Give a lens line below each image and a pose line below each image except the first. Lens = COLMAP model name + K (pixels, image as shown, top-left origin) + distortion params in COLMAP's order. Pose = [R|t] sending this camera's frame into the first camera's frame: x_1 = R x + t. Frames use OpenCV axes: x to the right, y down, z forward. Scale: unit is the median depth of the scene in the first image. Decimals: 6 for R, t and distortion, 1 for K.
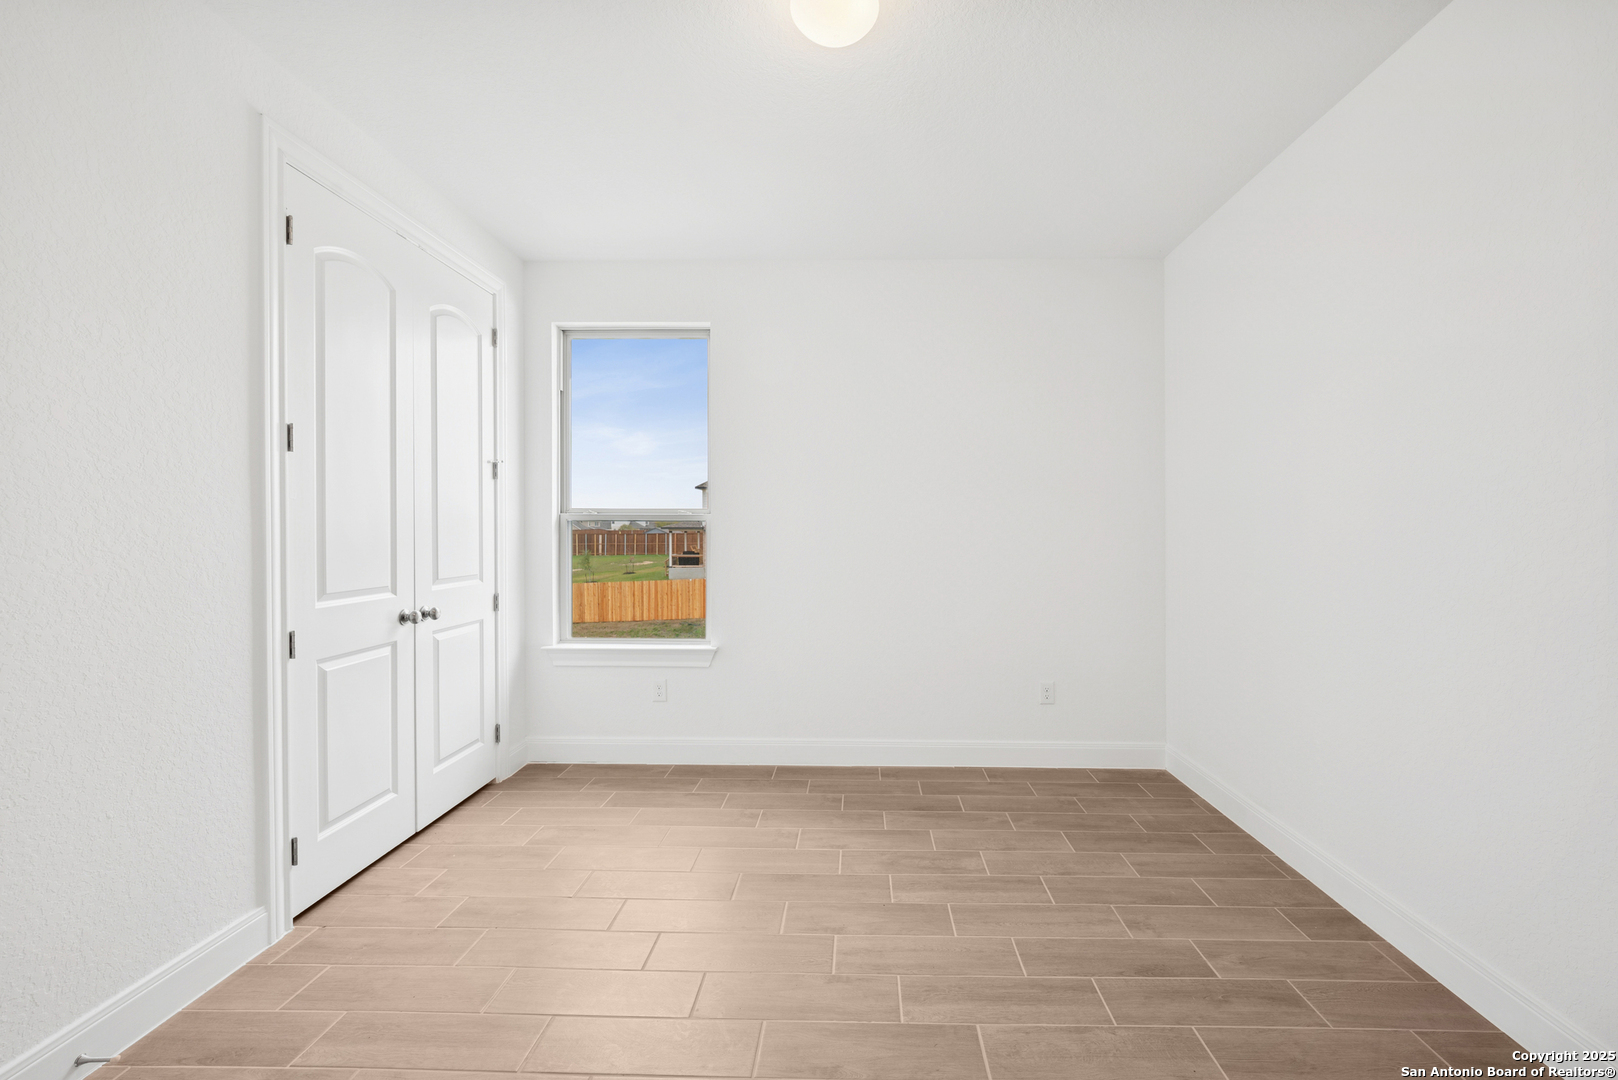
lens RADIAL K [[665.8, 0, 809.0], [0, 665.8, 540.0], [0, 0, 1]] dist [0.000441, -0.000240]
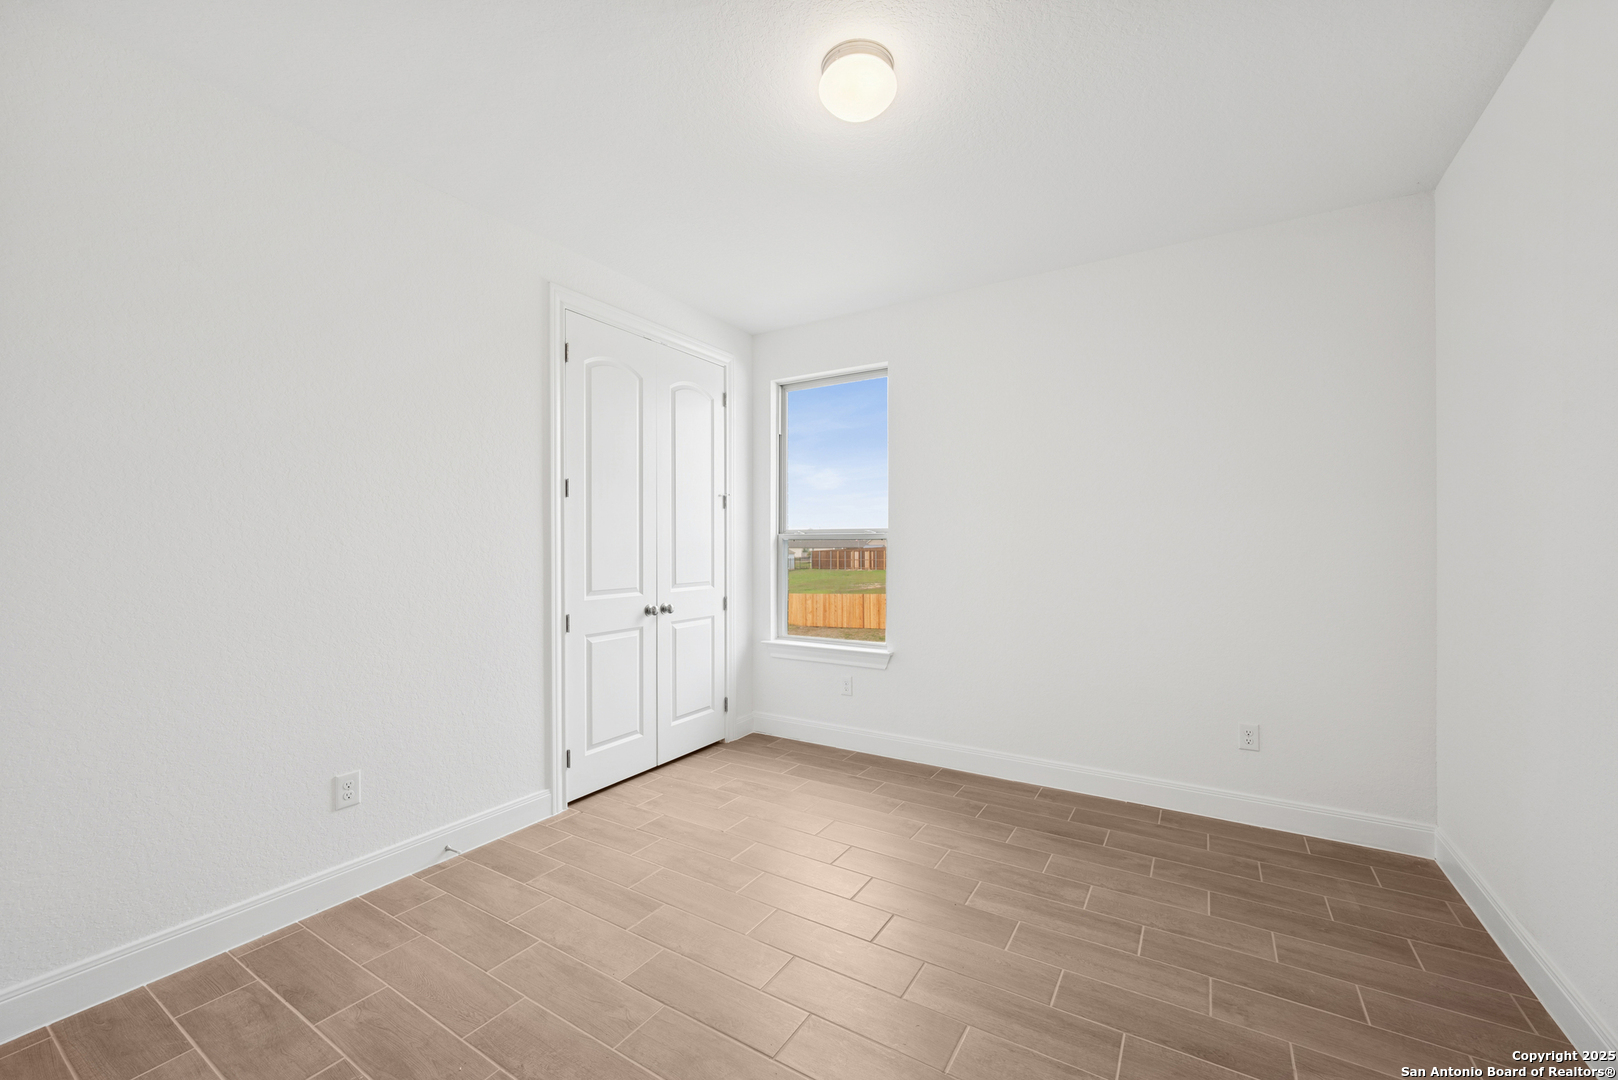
lens RADIAL K [[632.9, 0, 804.0], [0, 632.9, 556.1], [0, 0, 1]] dist [0.001081, -0.000033]
pose [[0.863972, 0.004375, -0.503522, 0.330520], [-0.004255, 0.999990, 0.001389, -0.001298], [0.503523, 0.000943, 0.863982, 0.012996]]
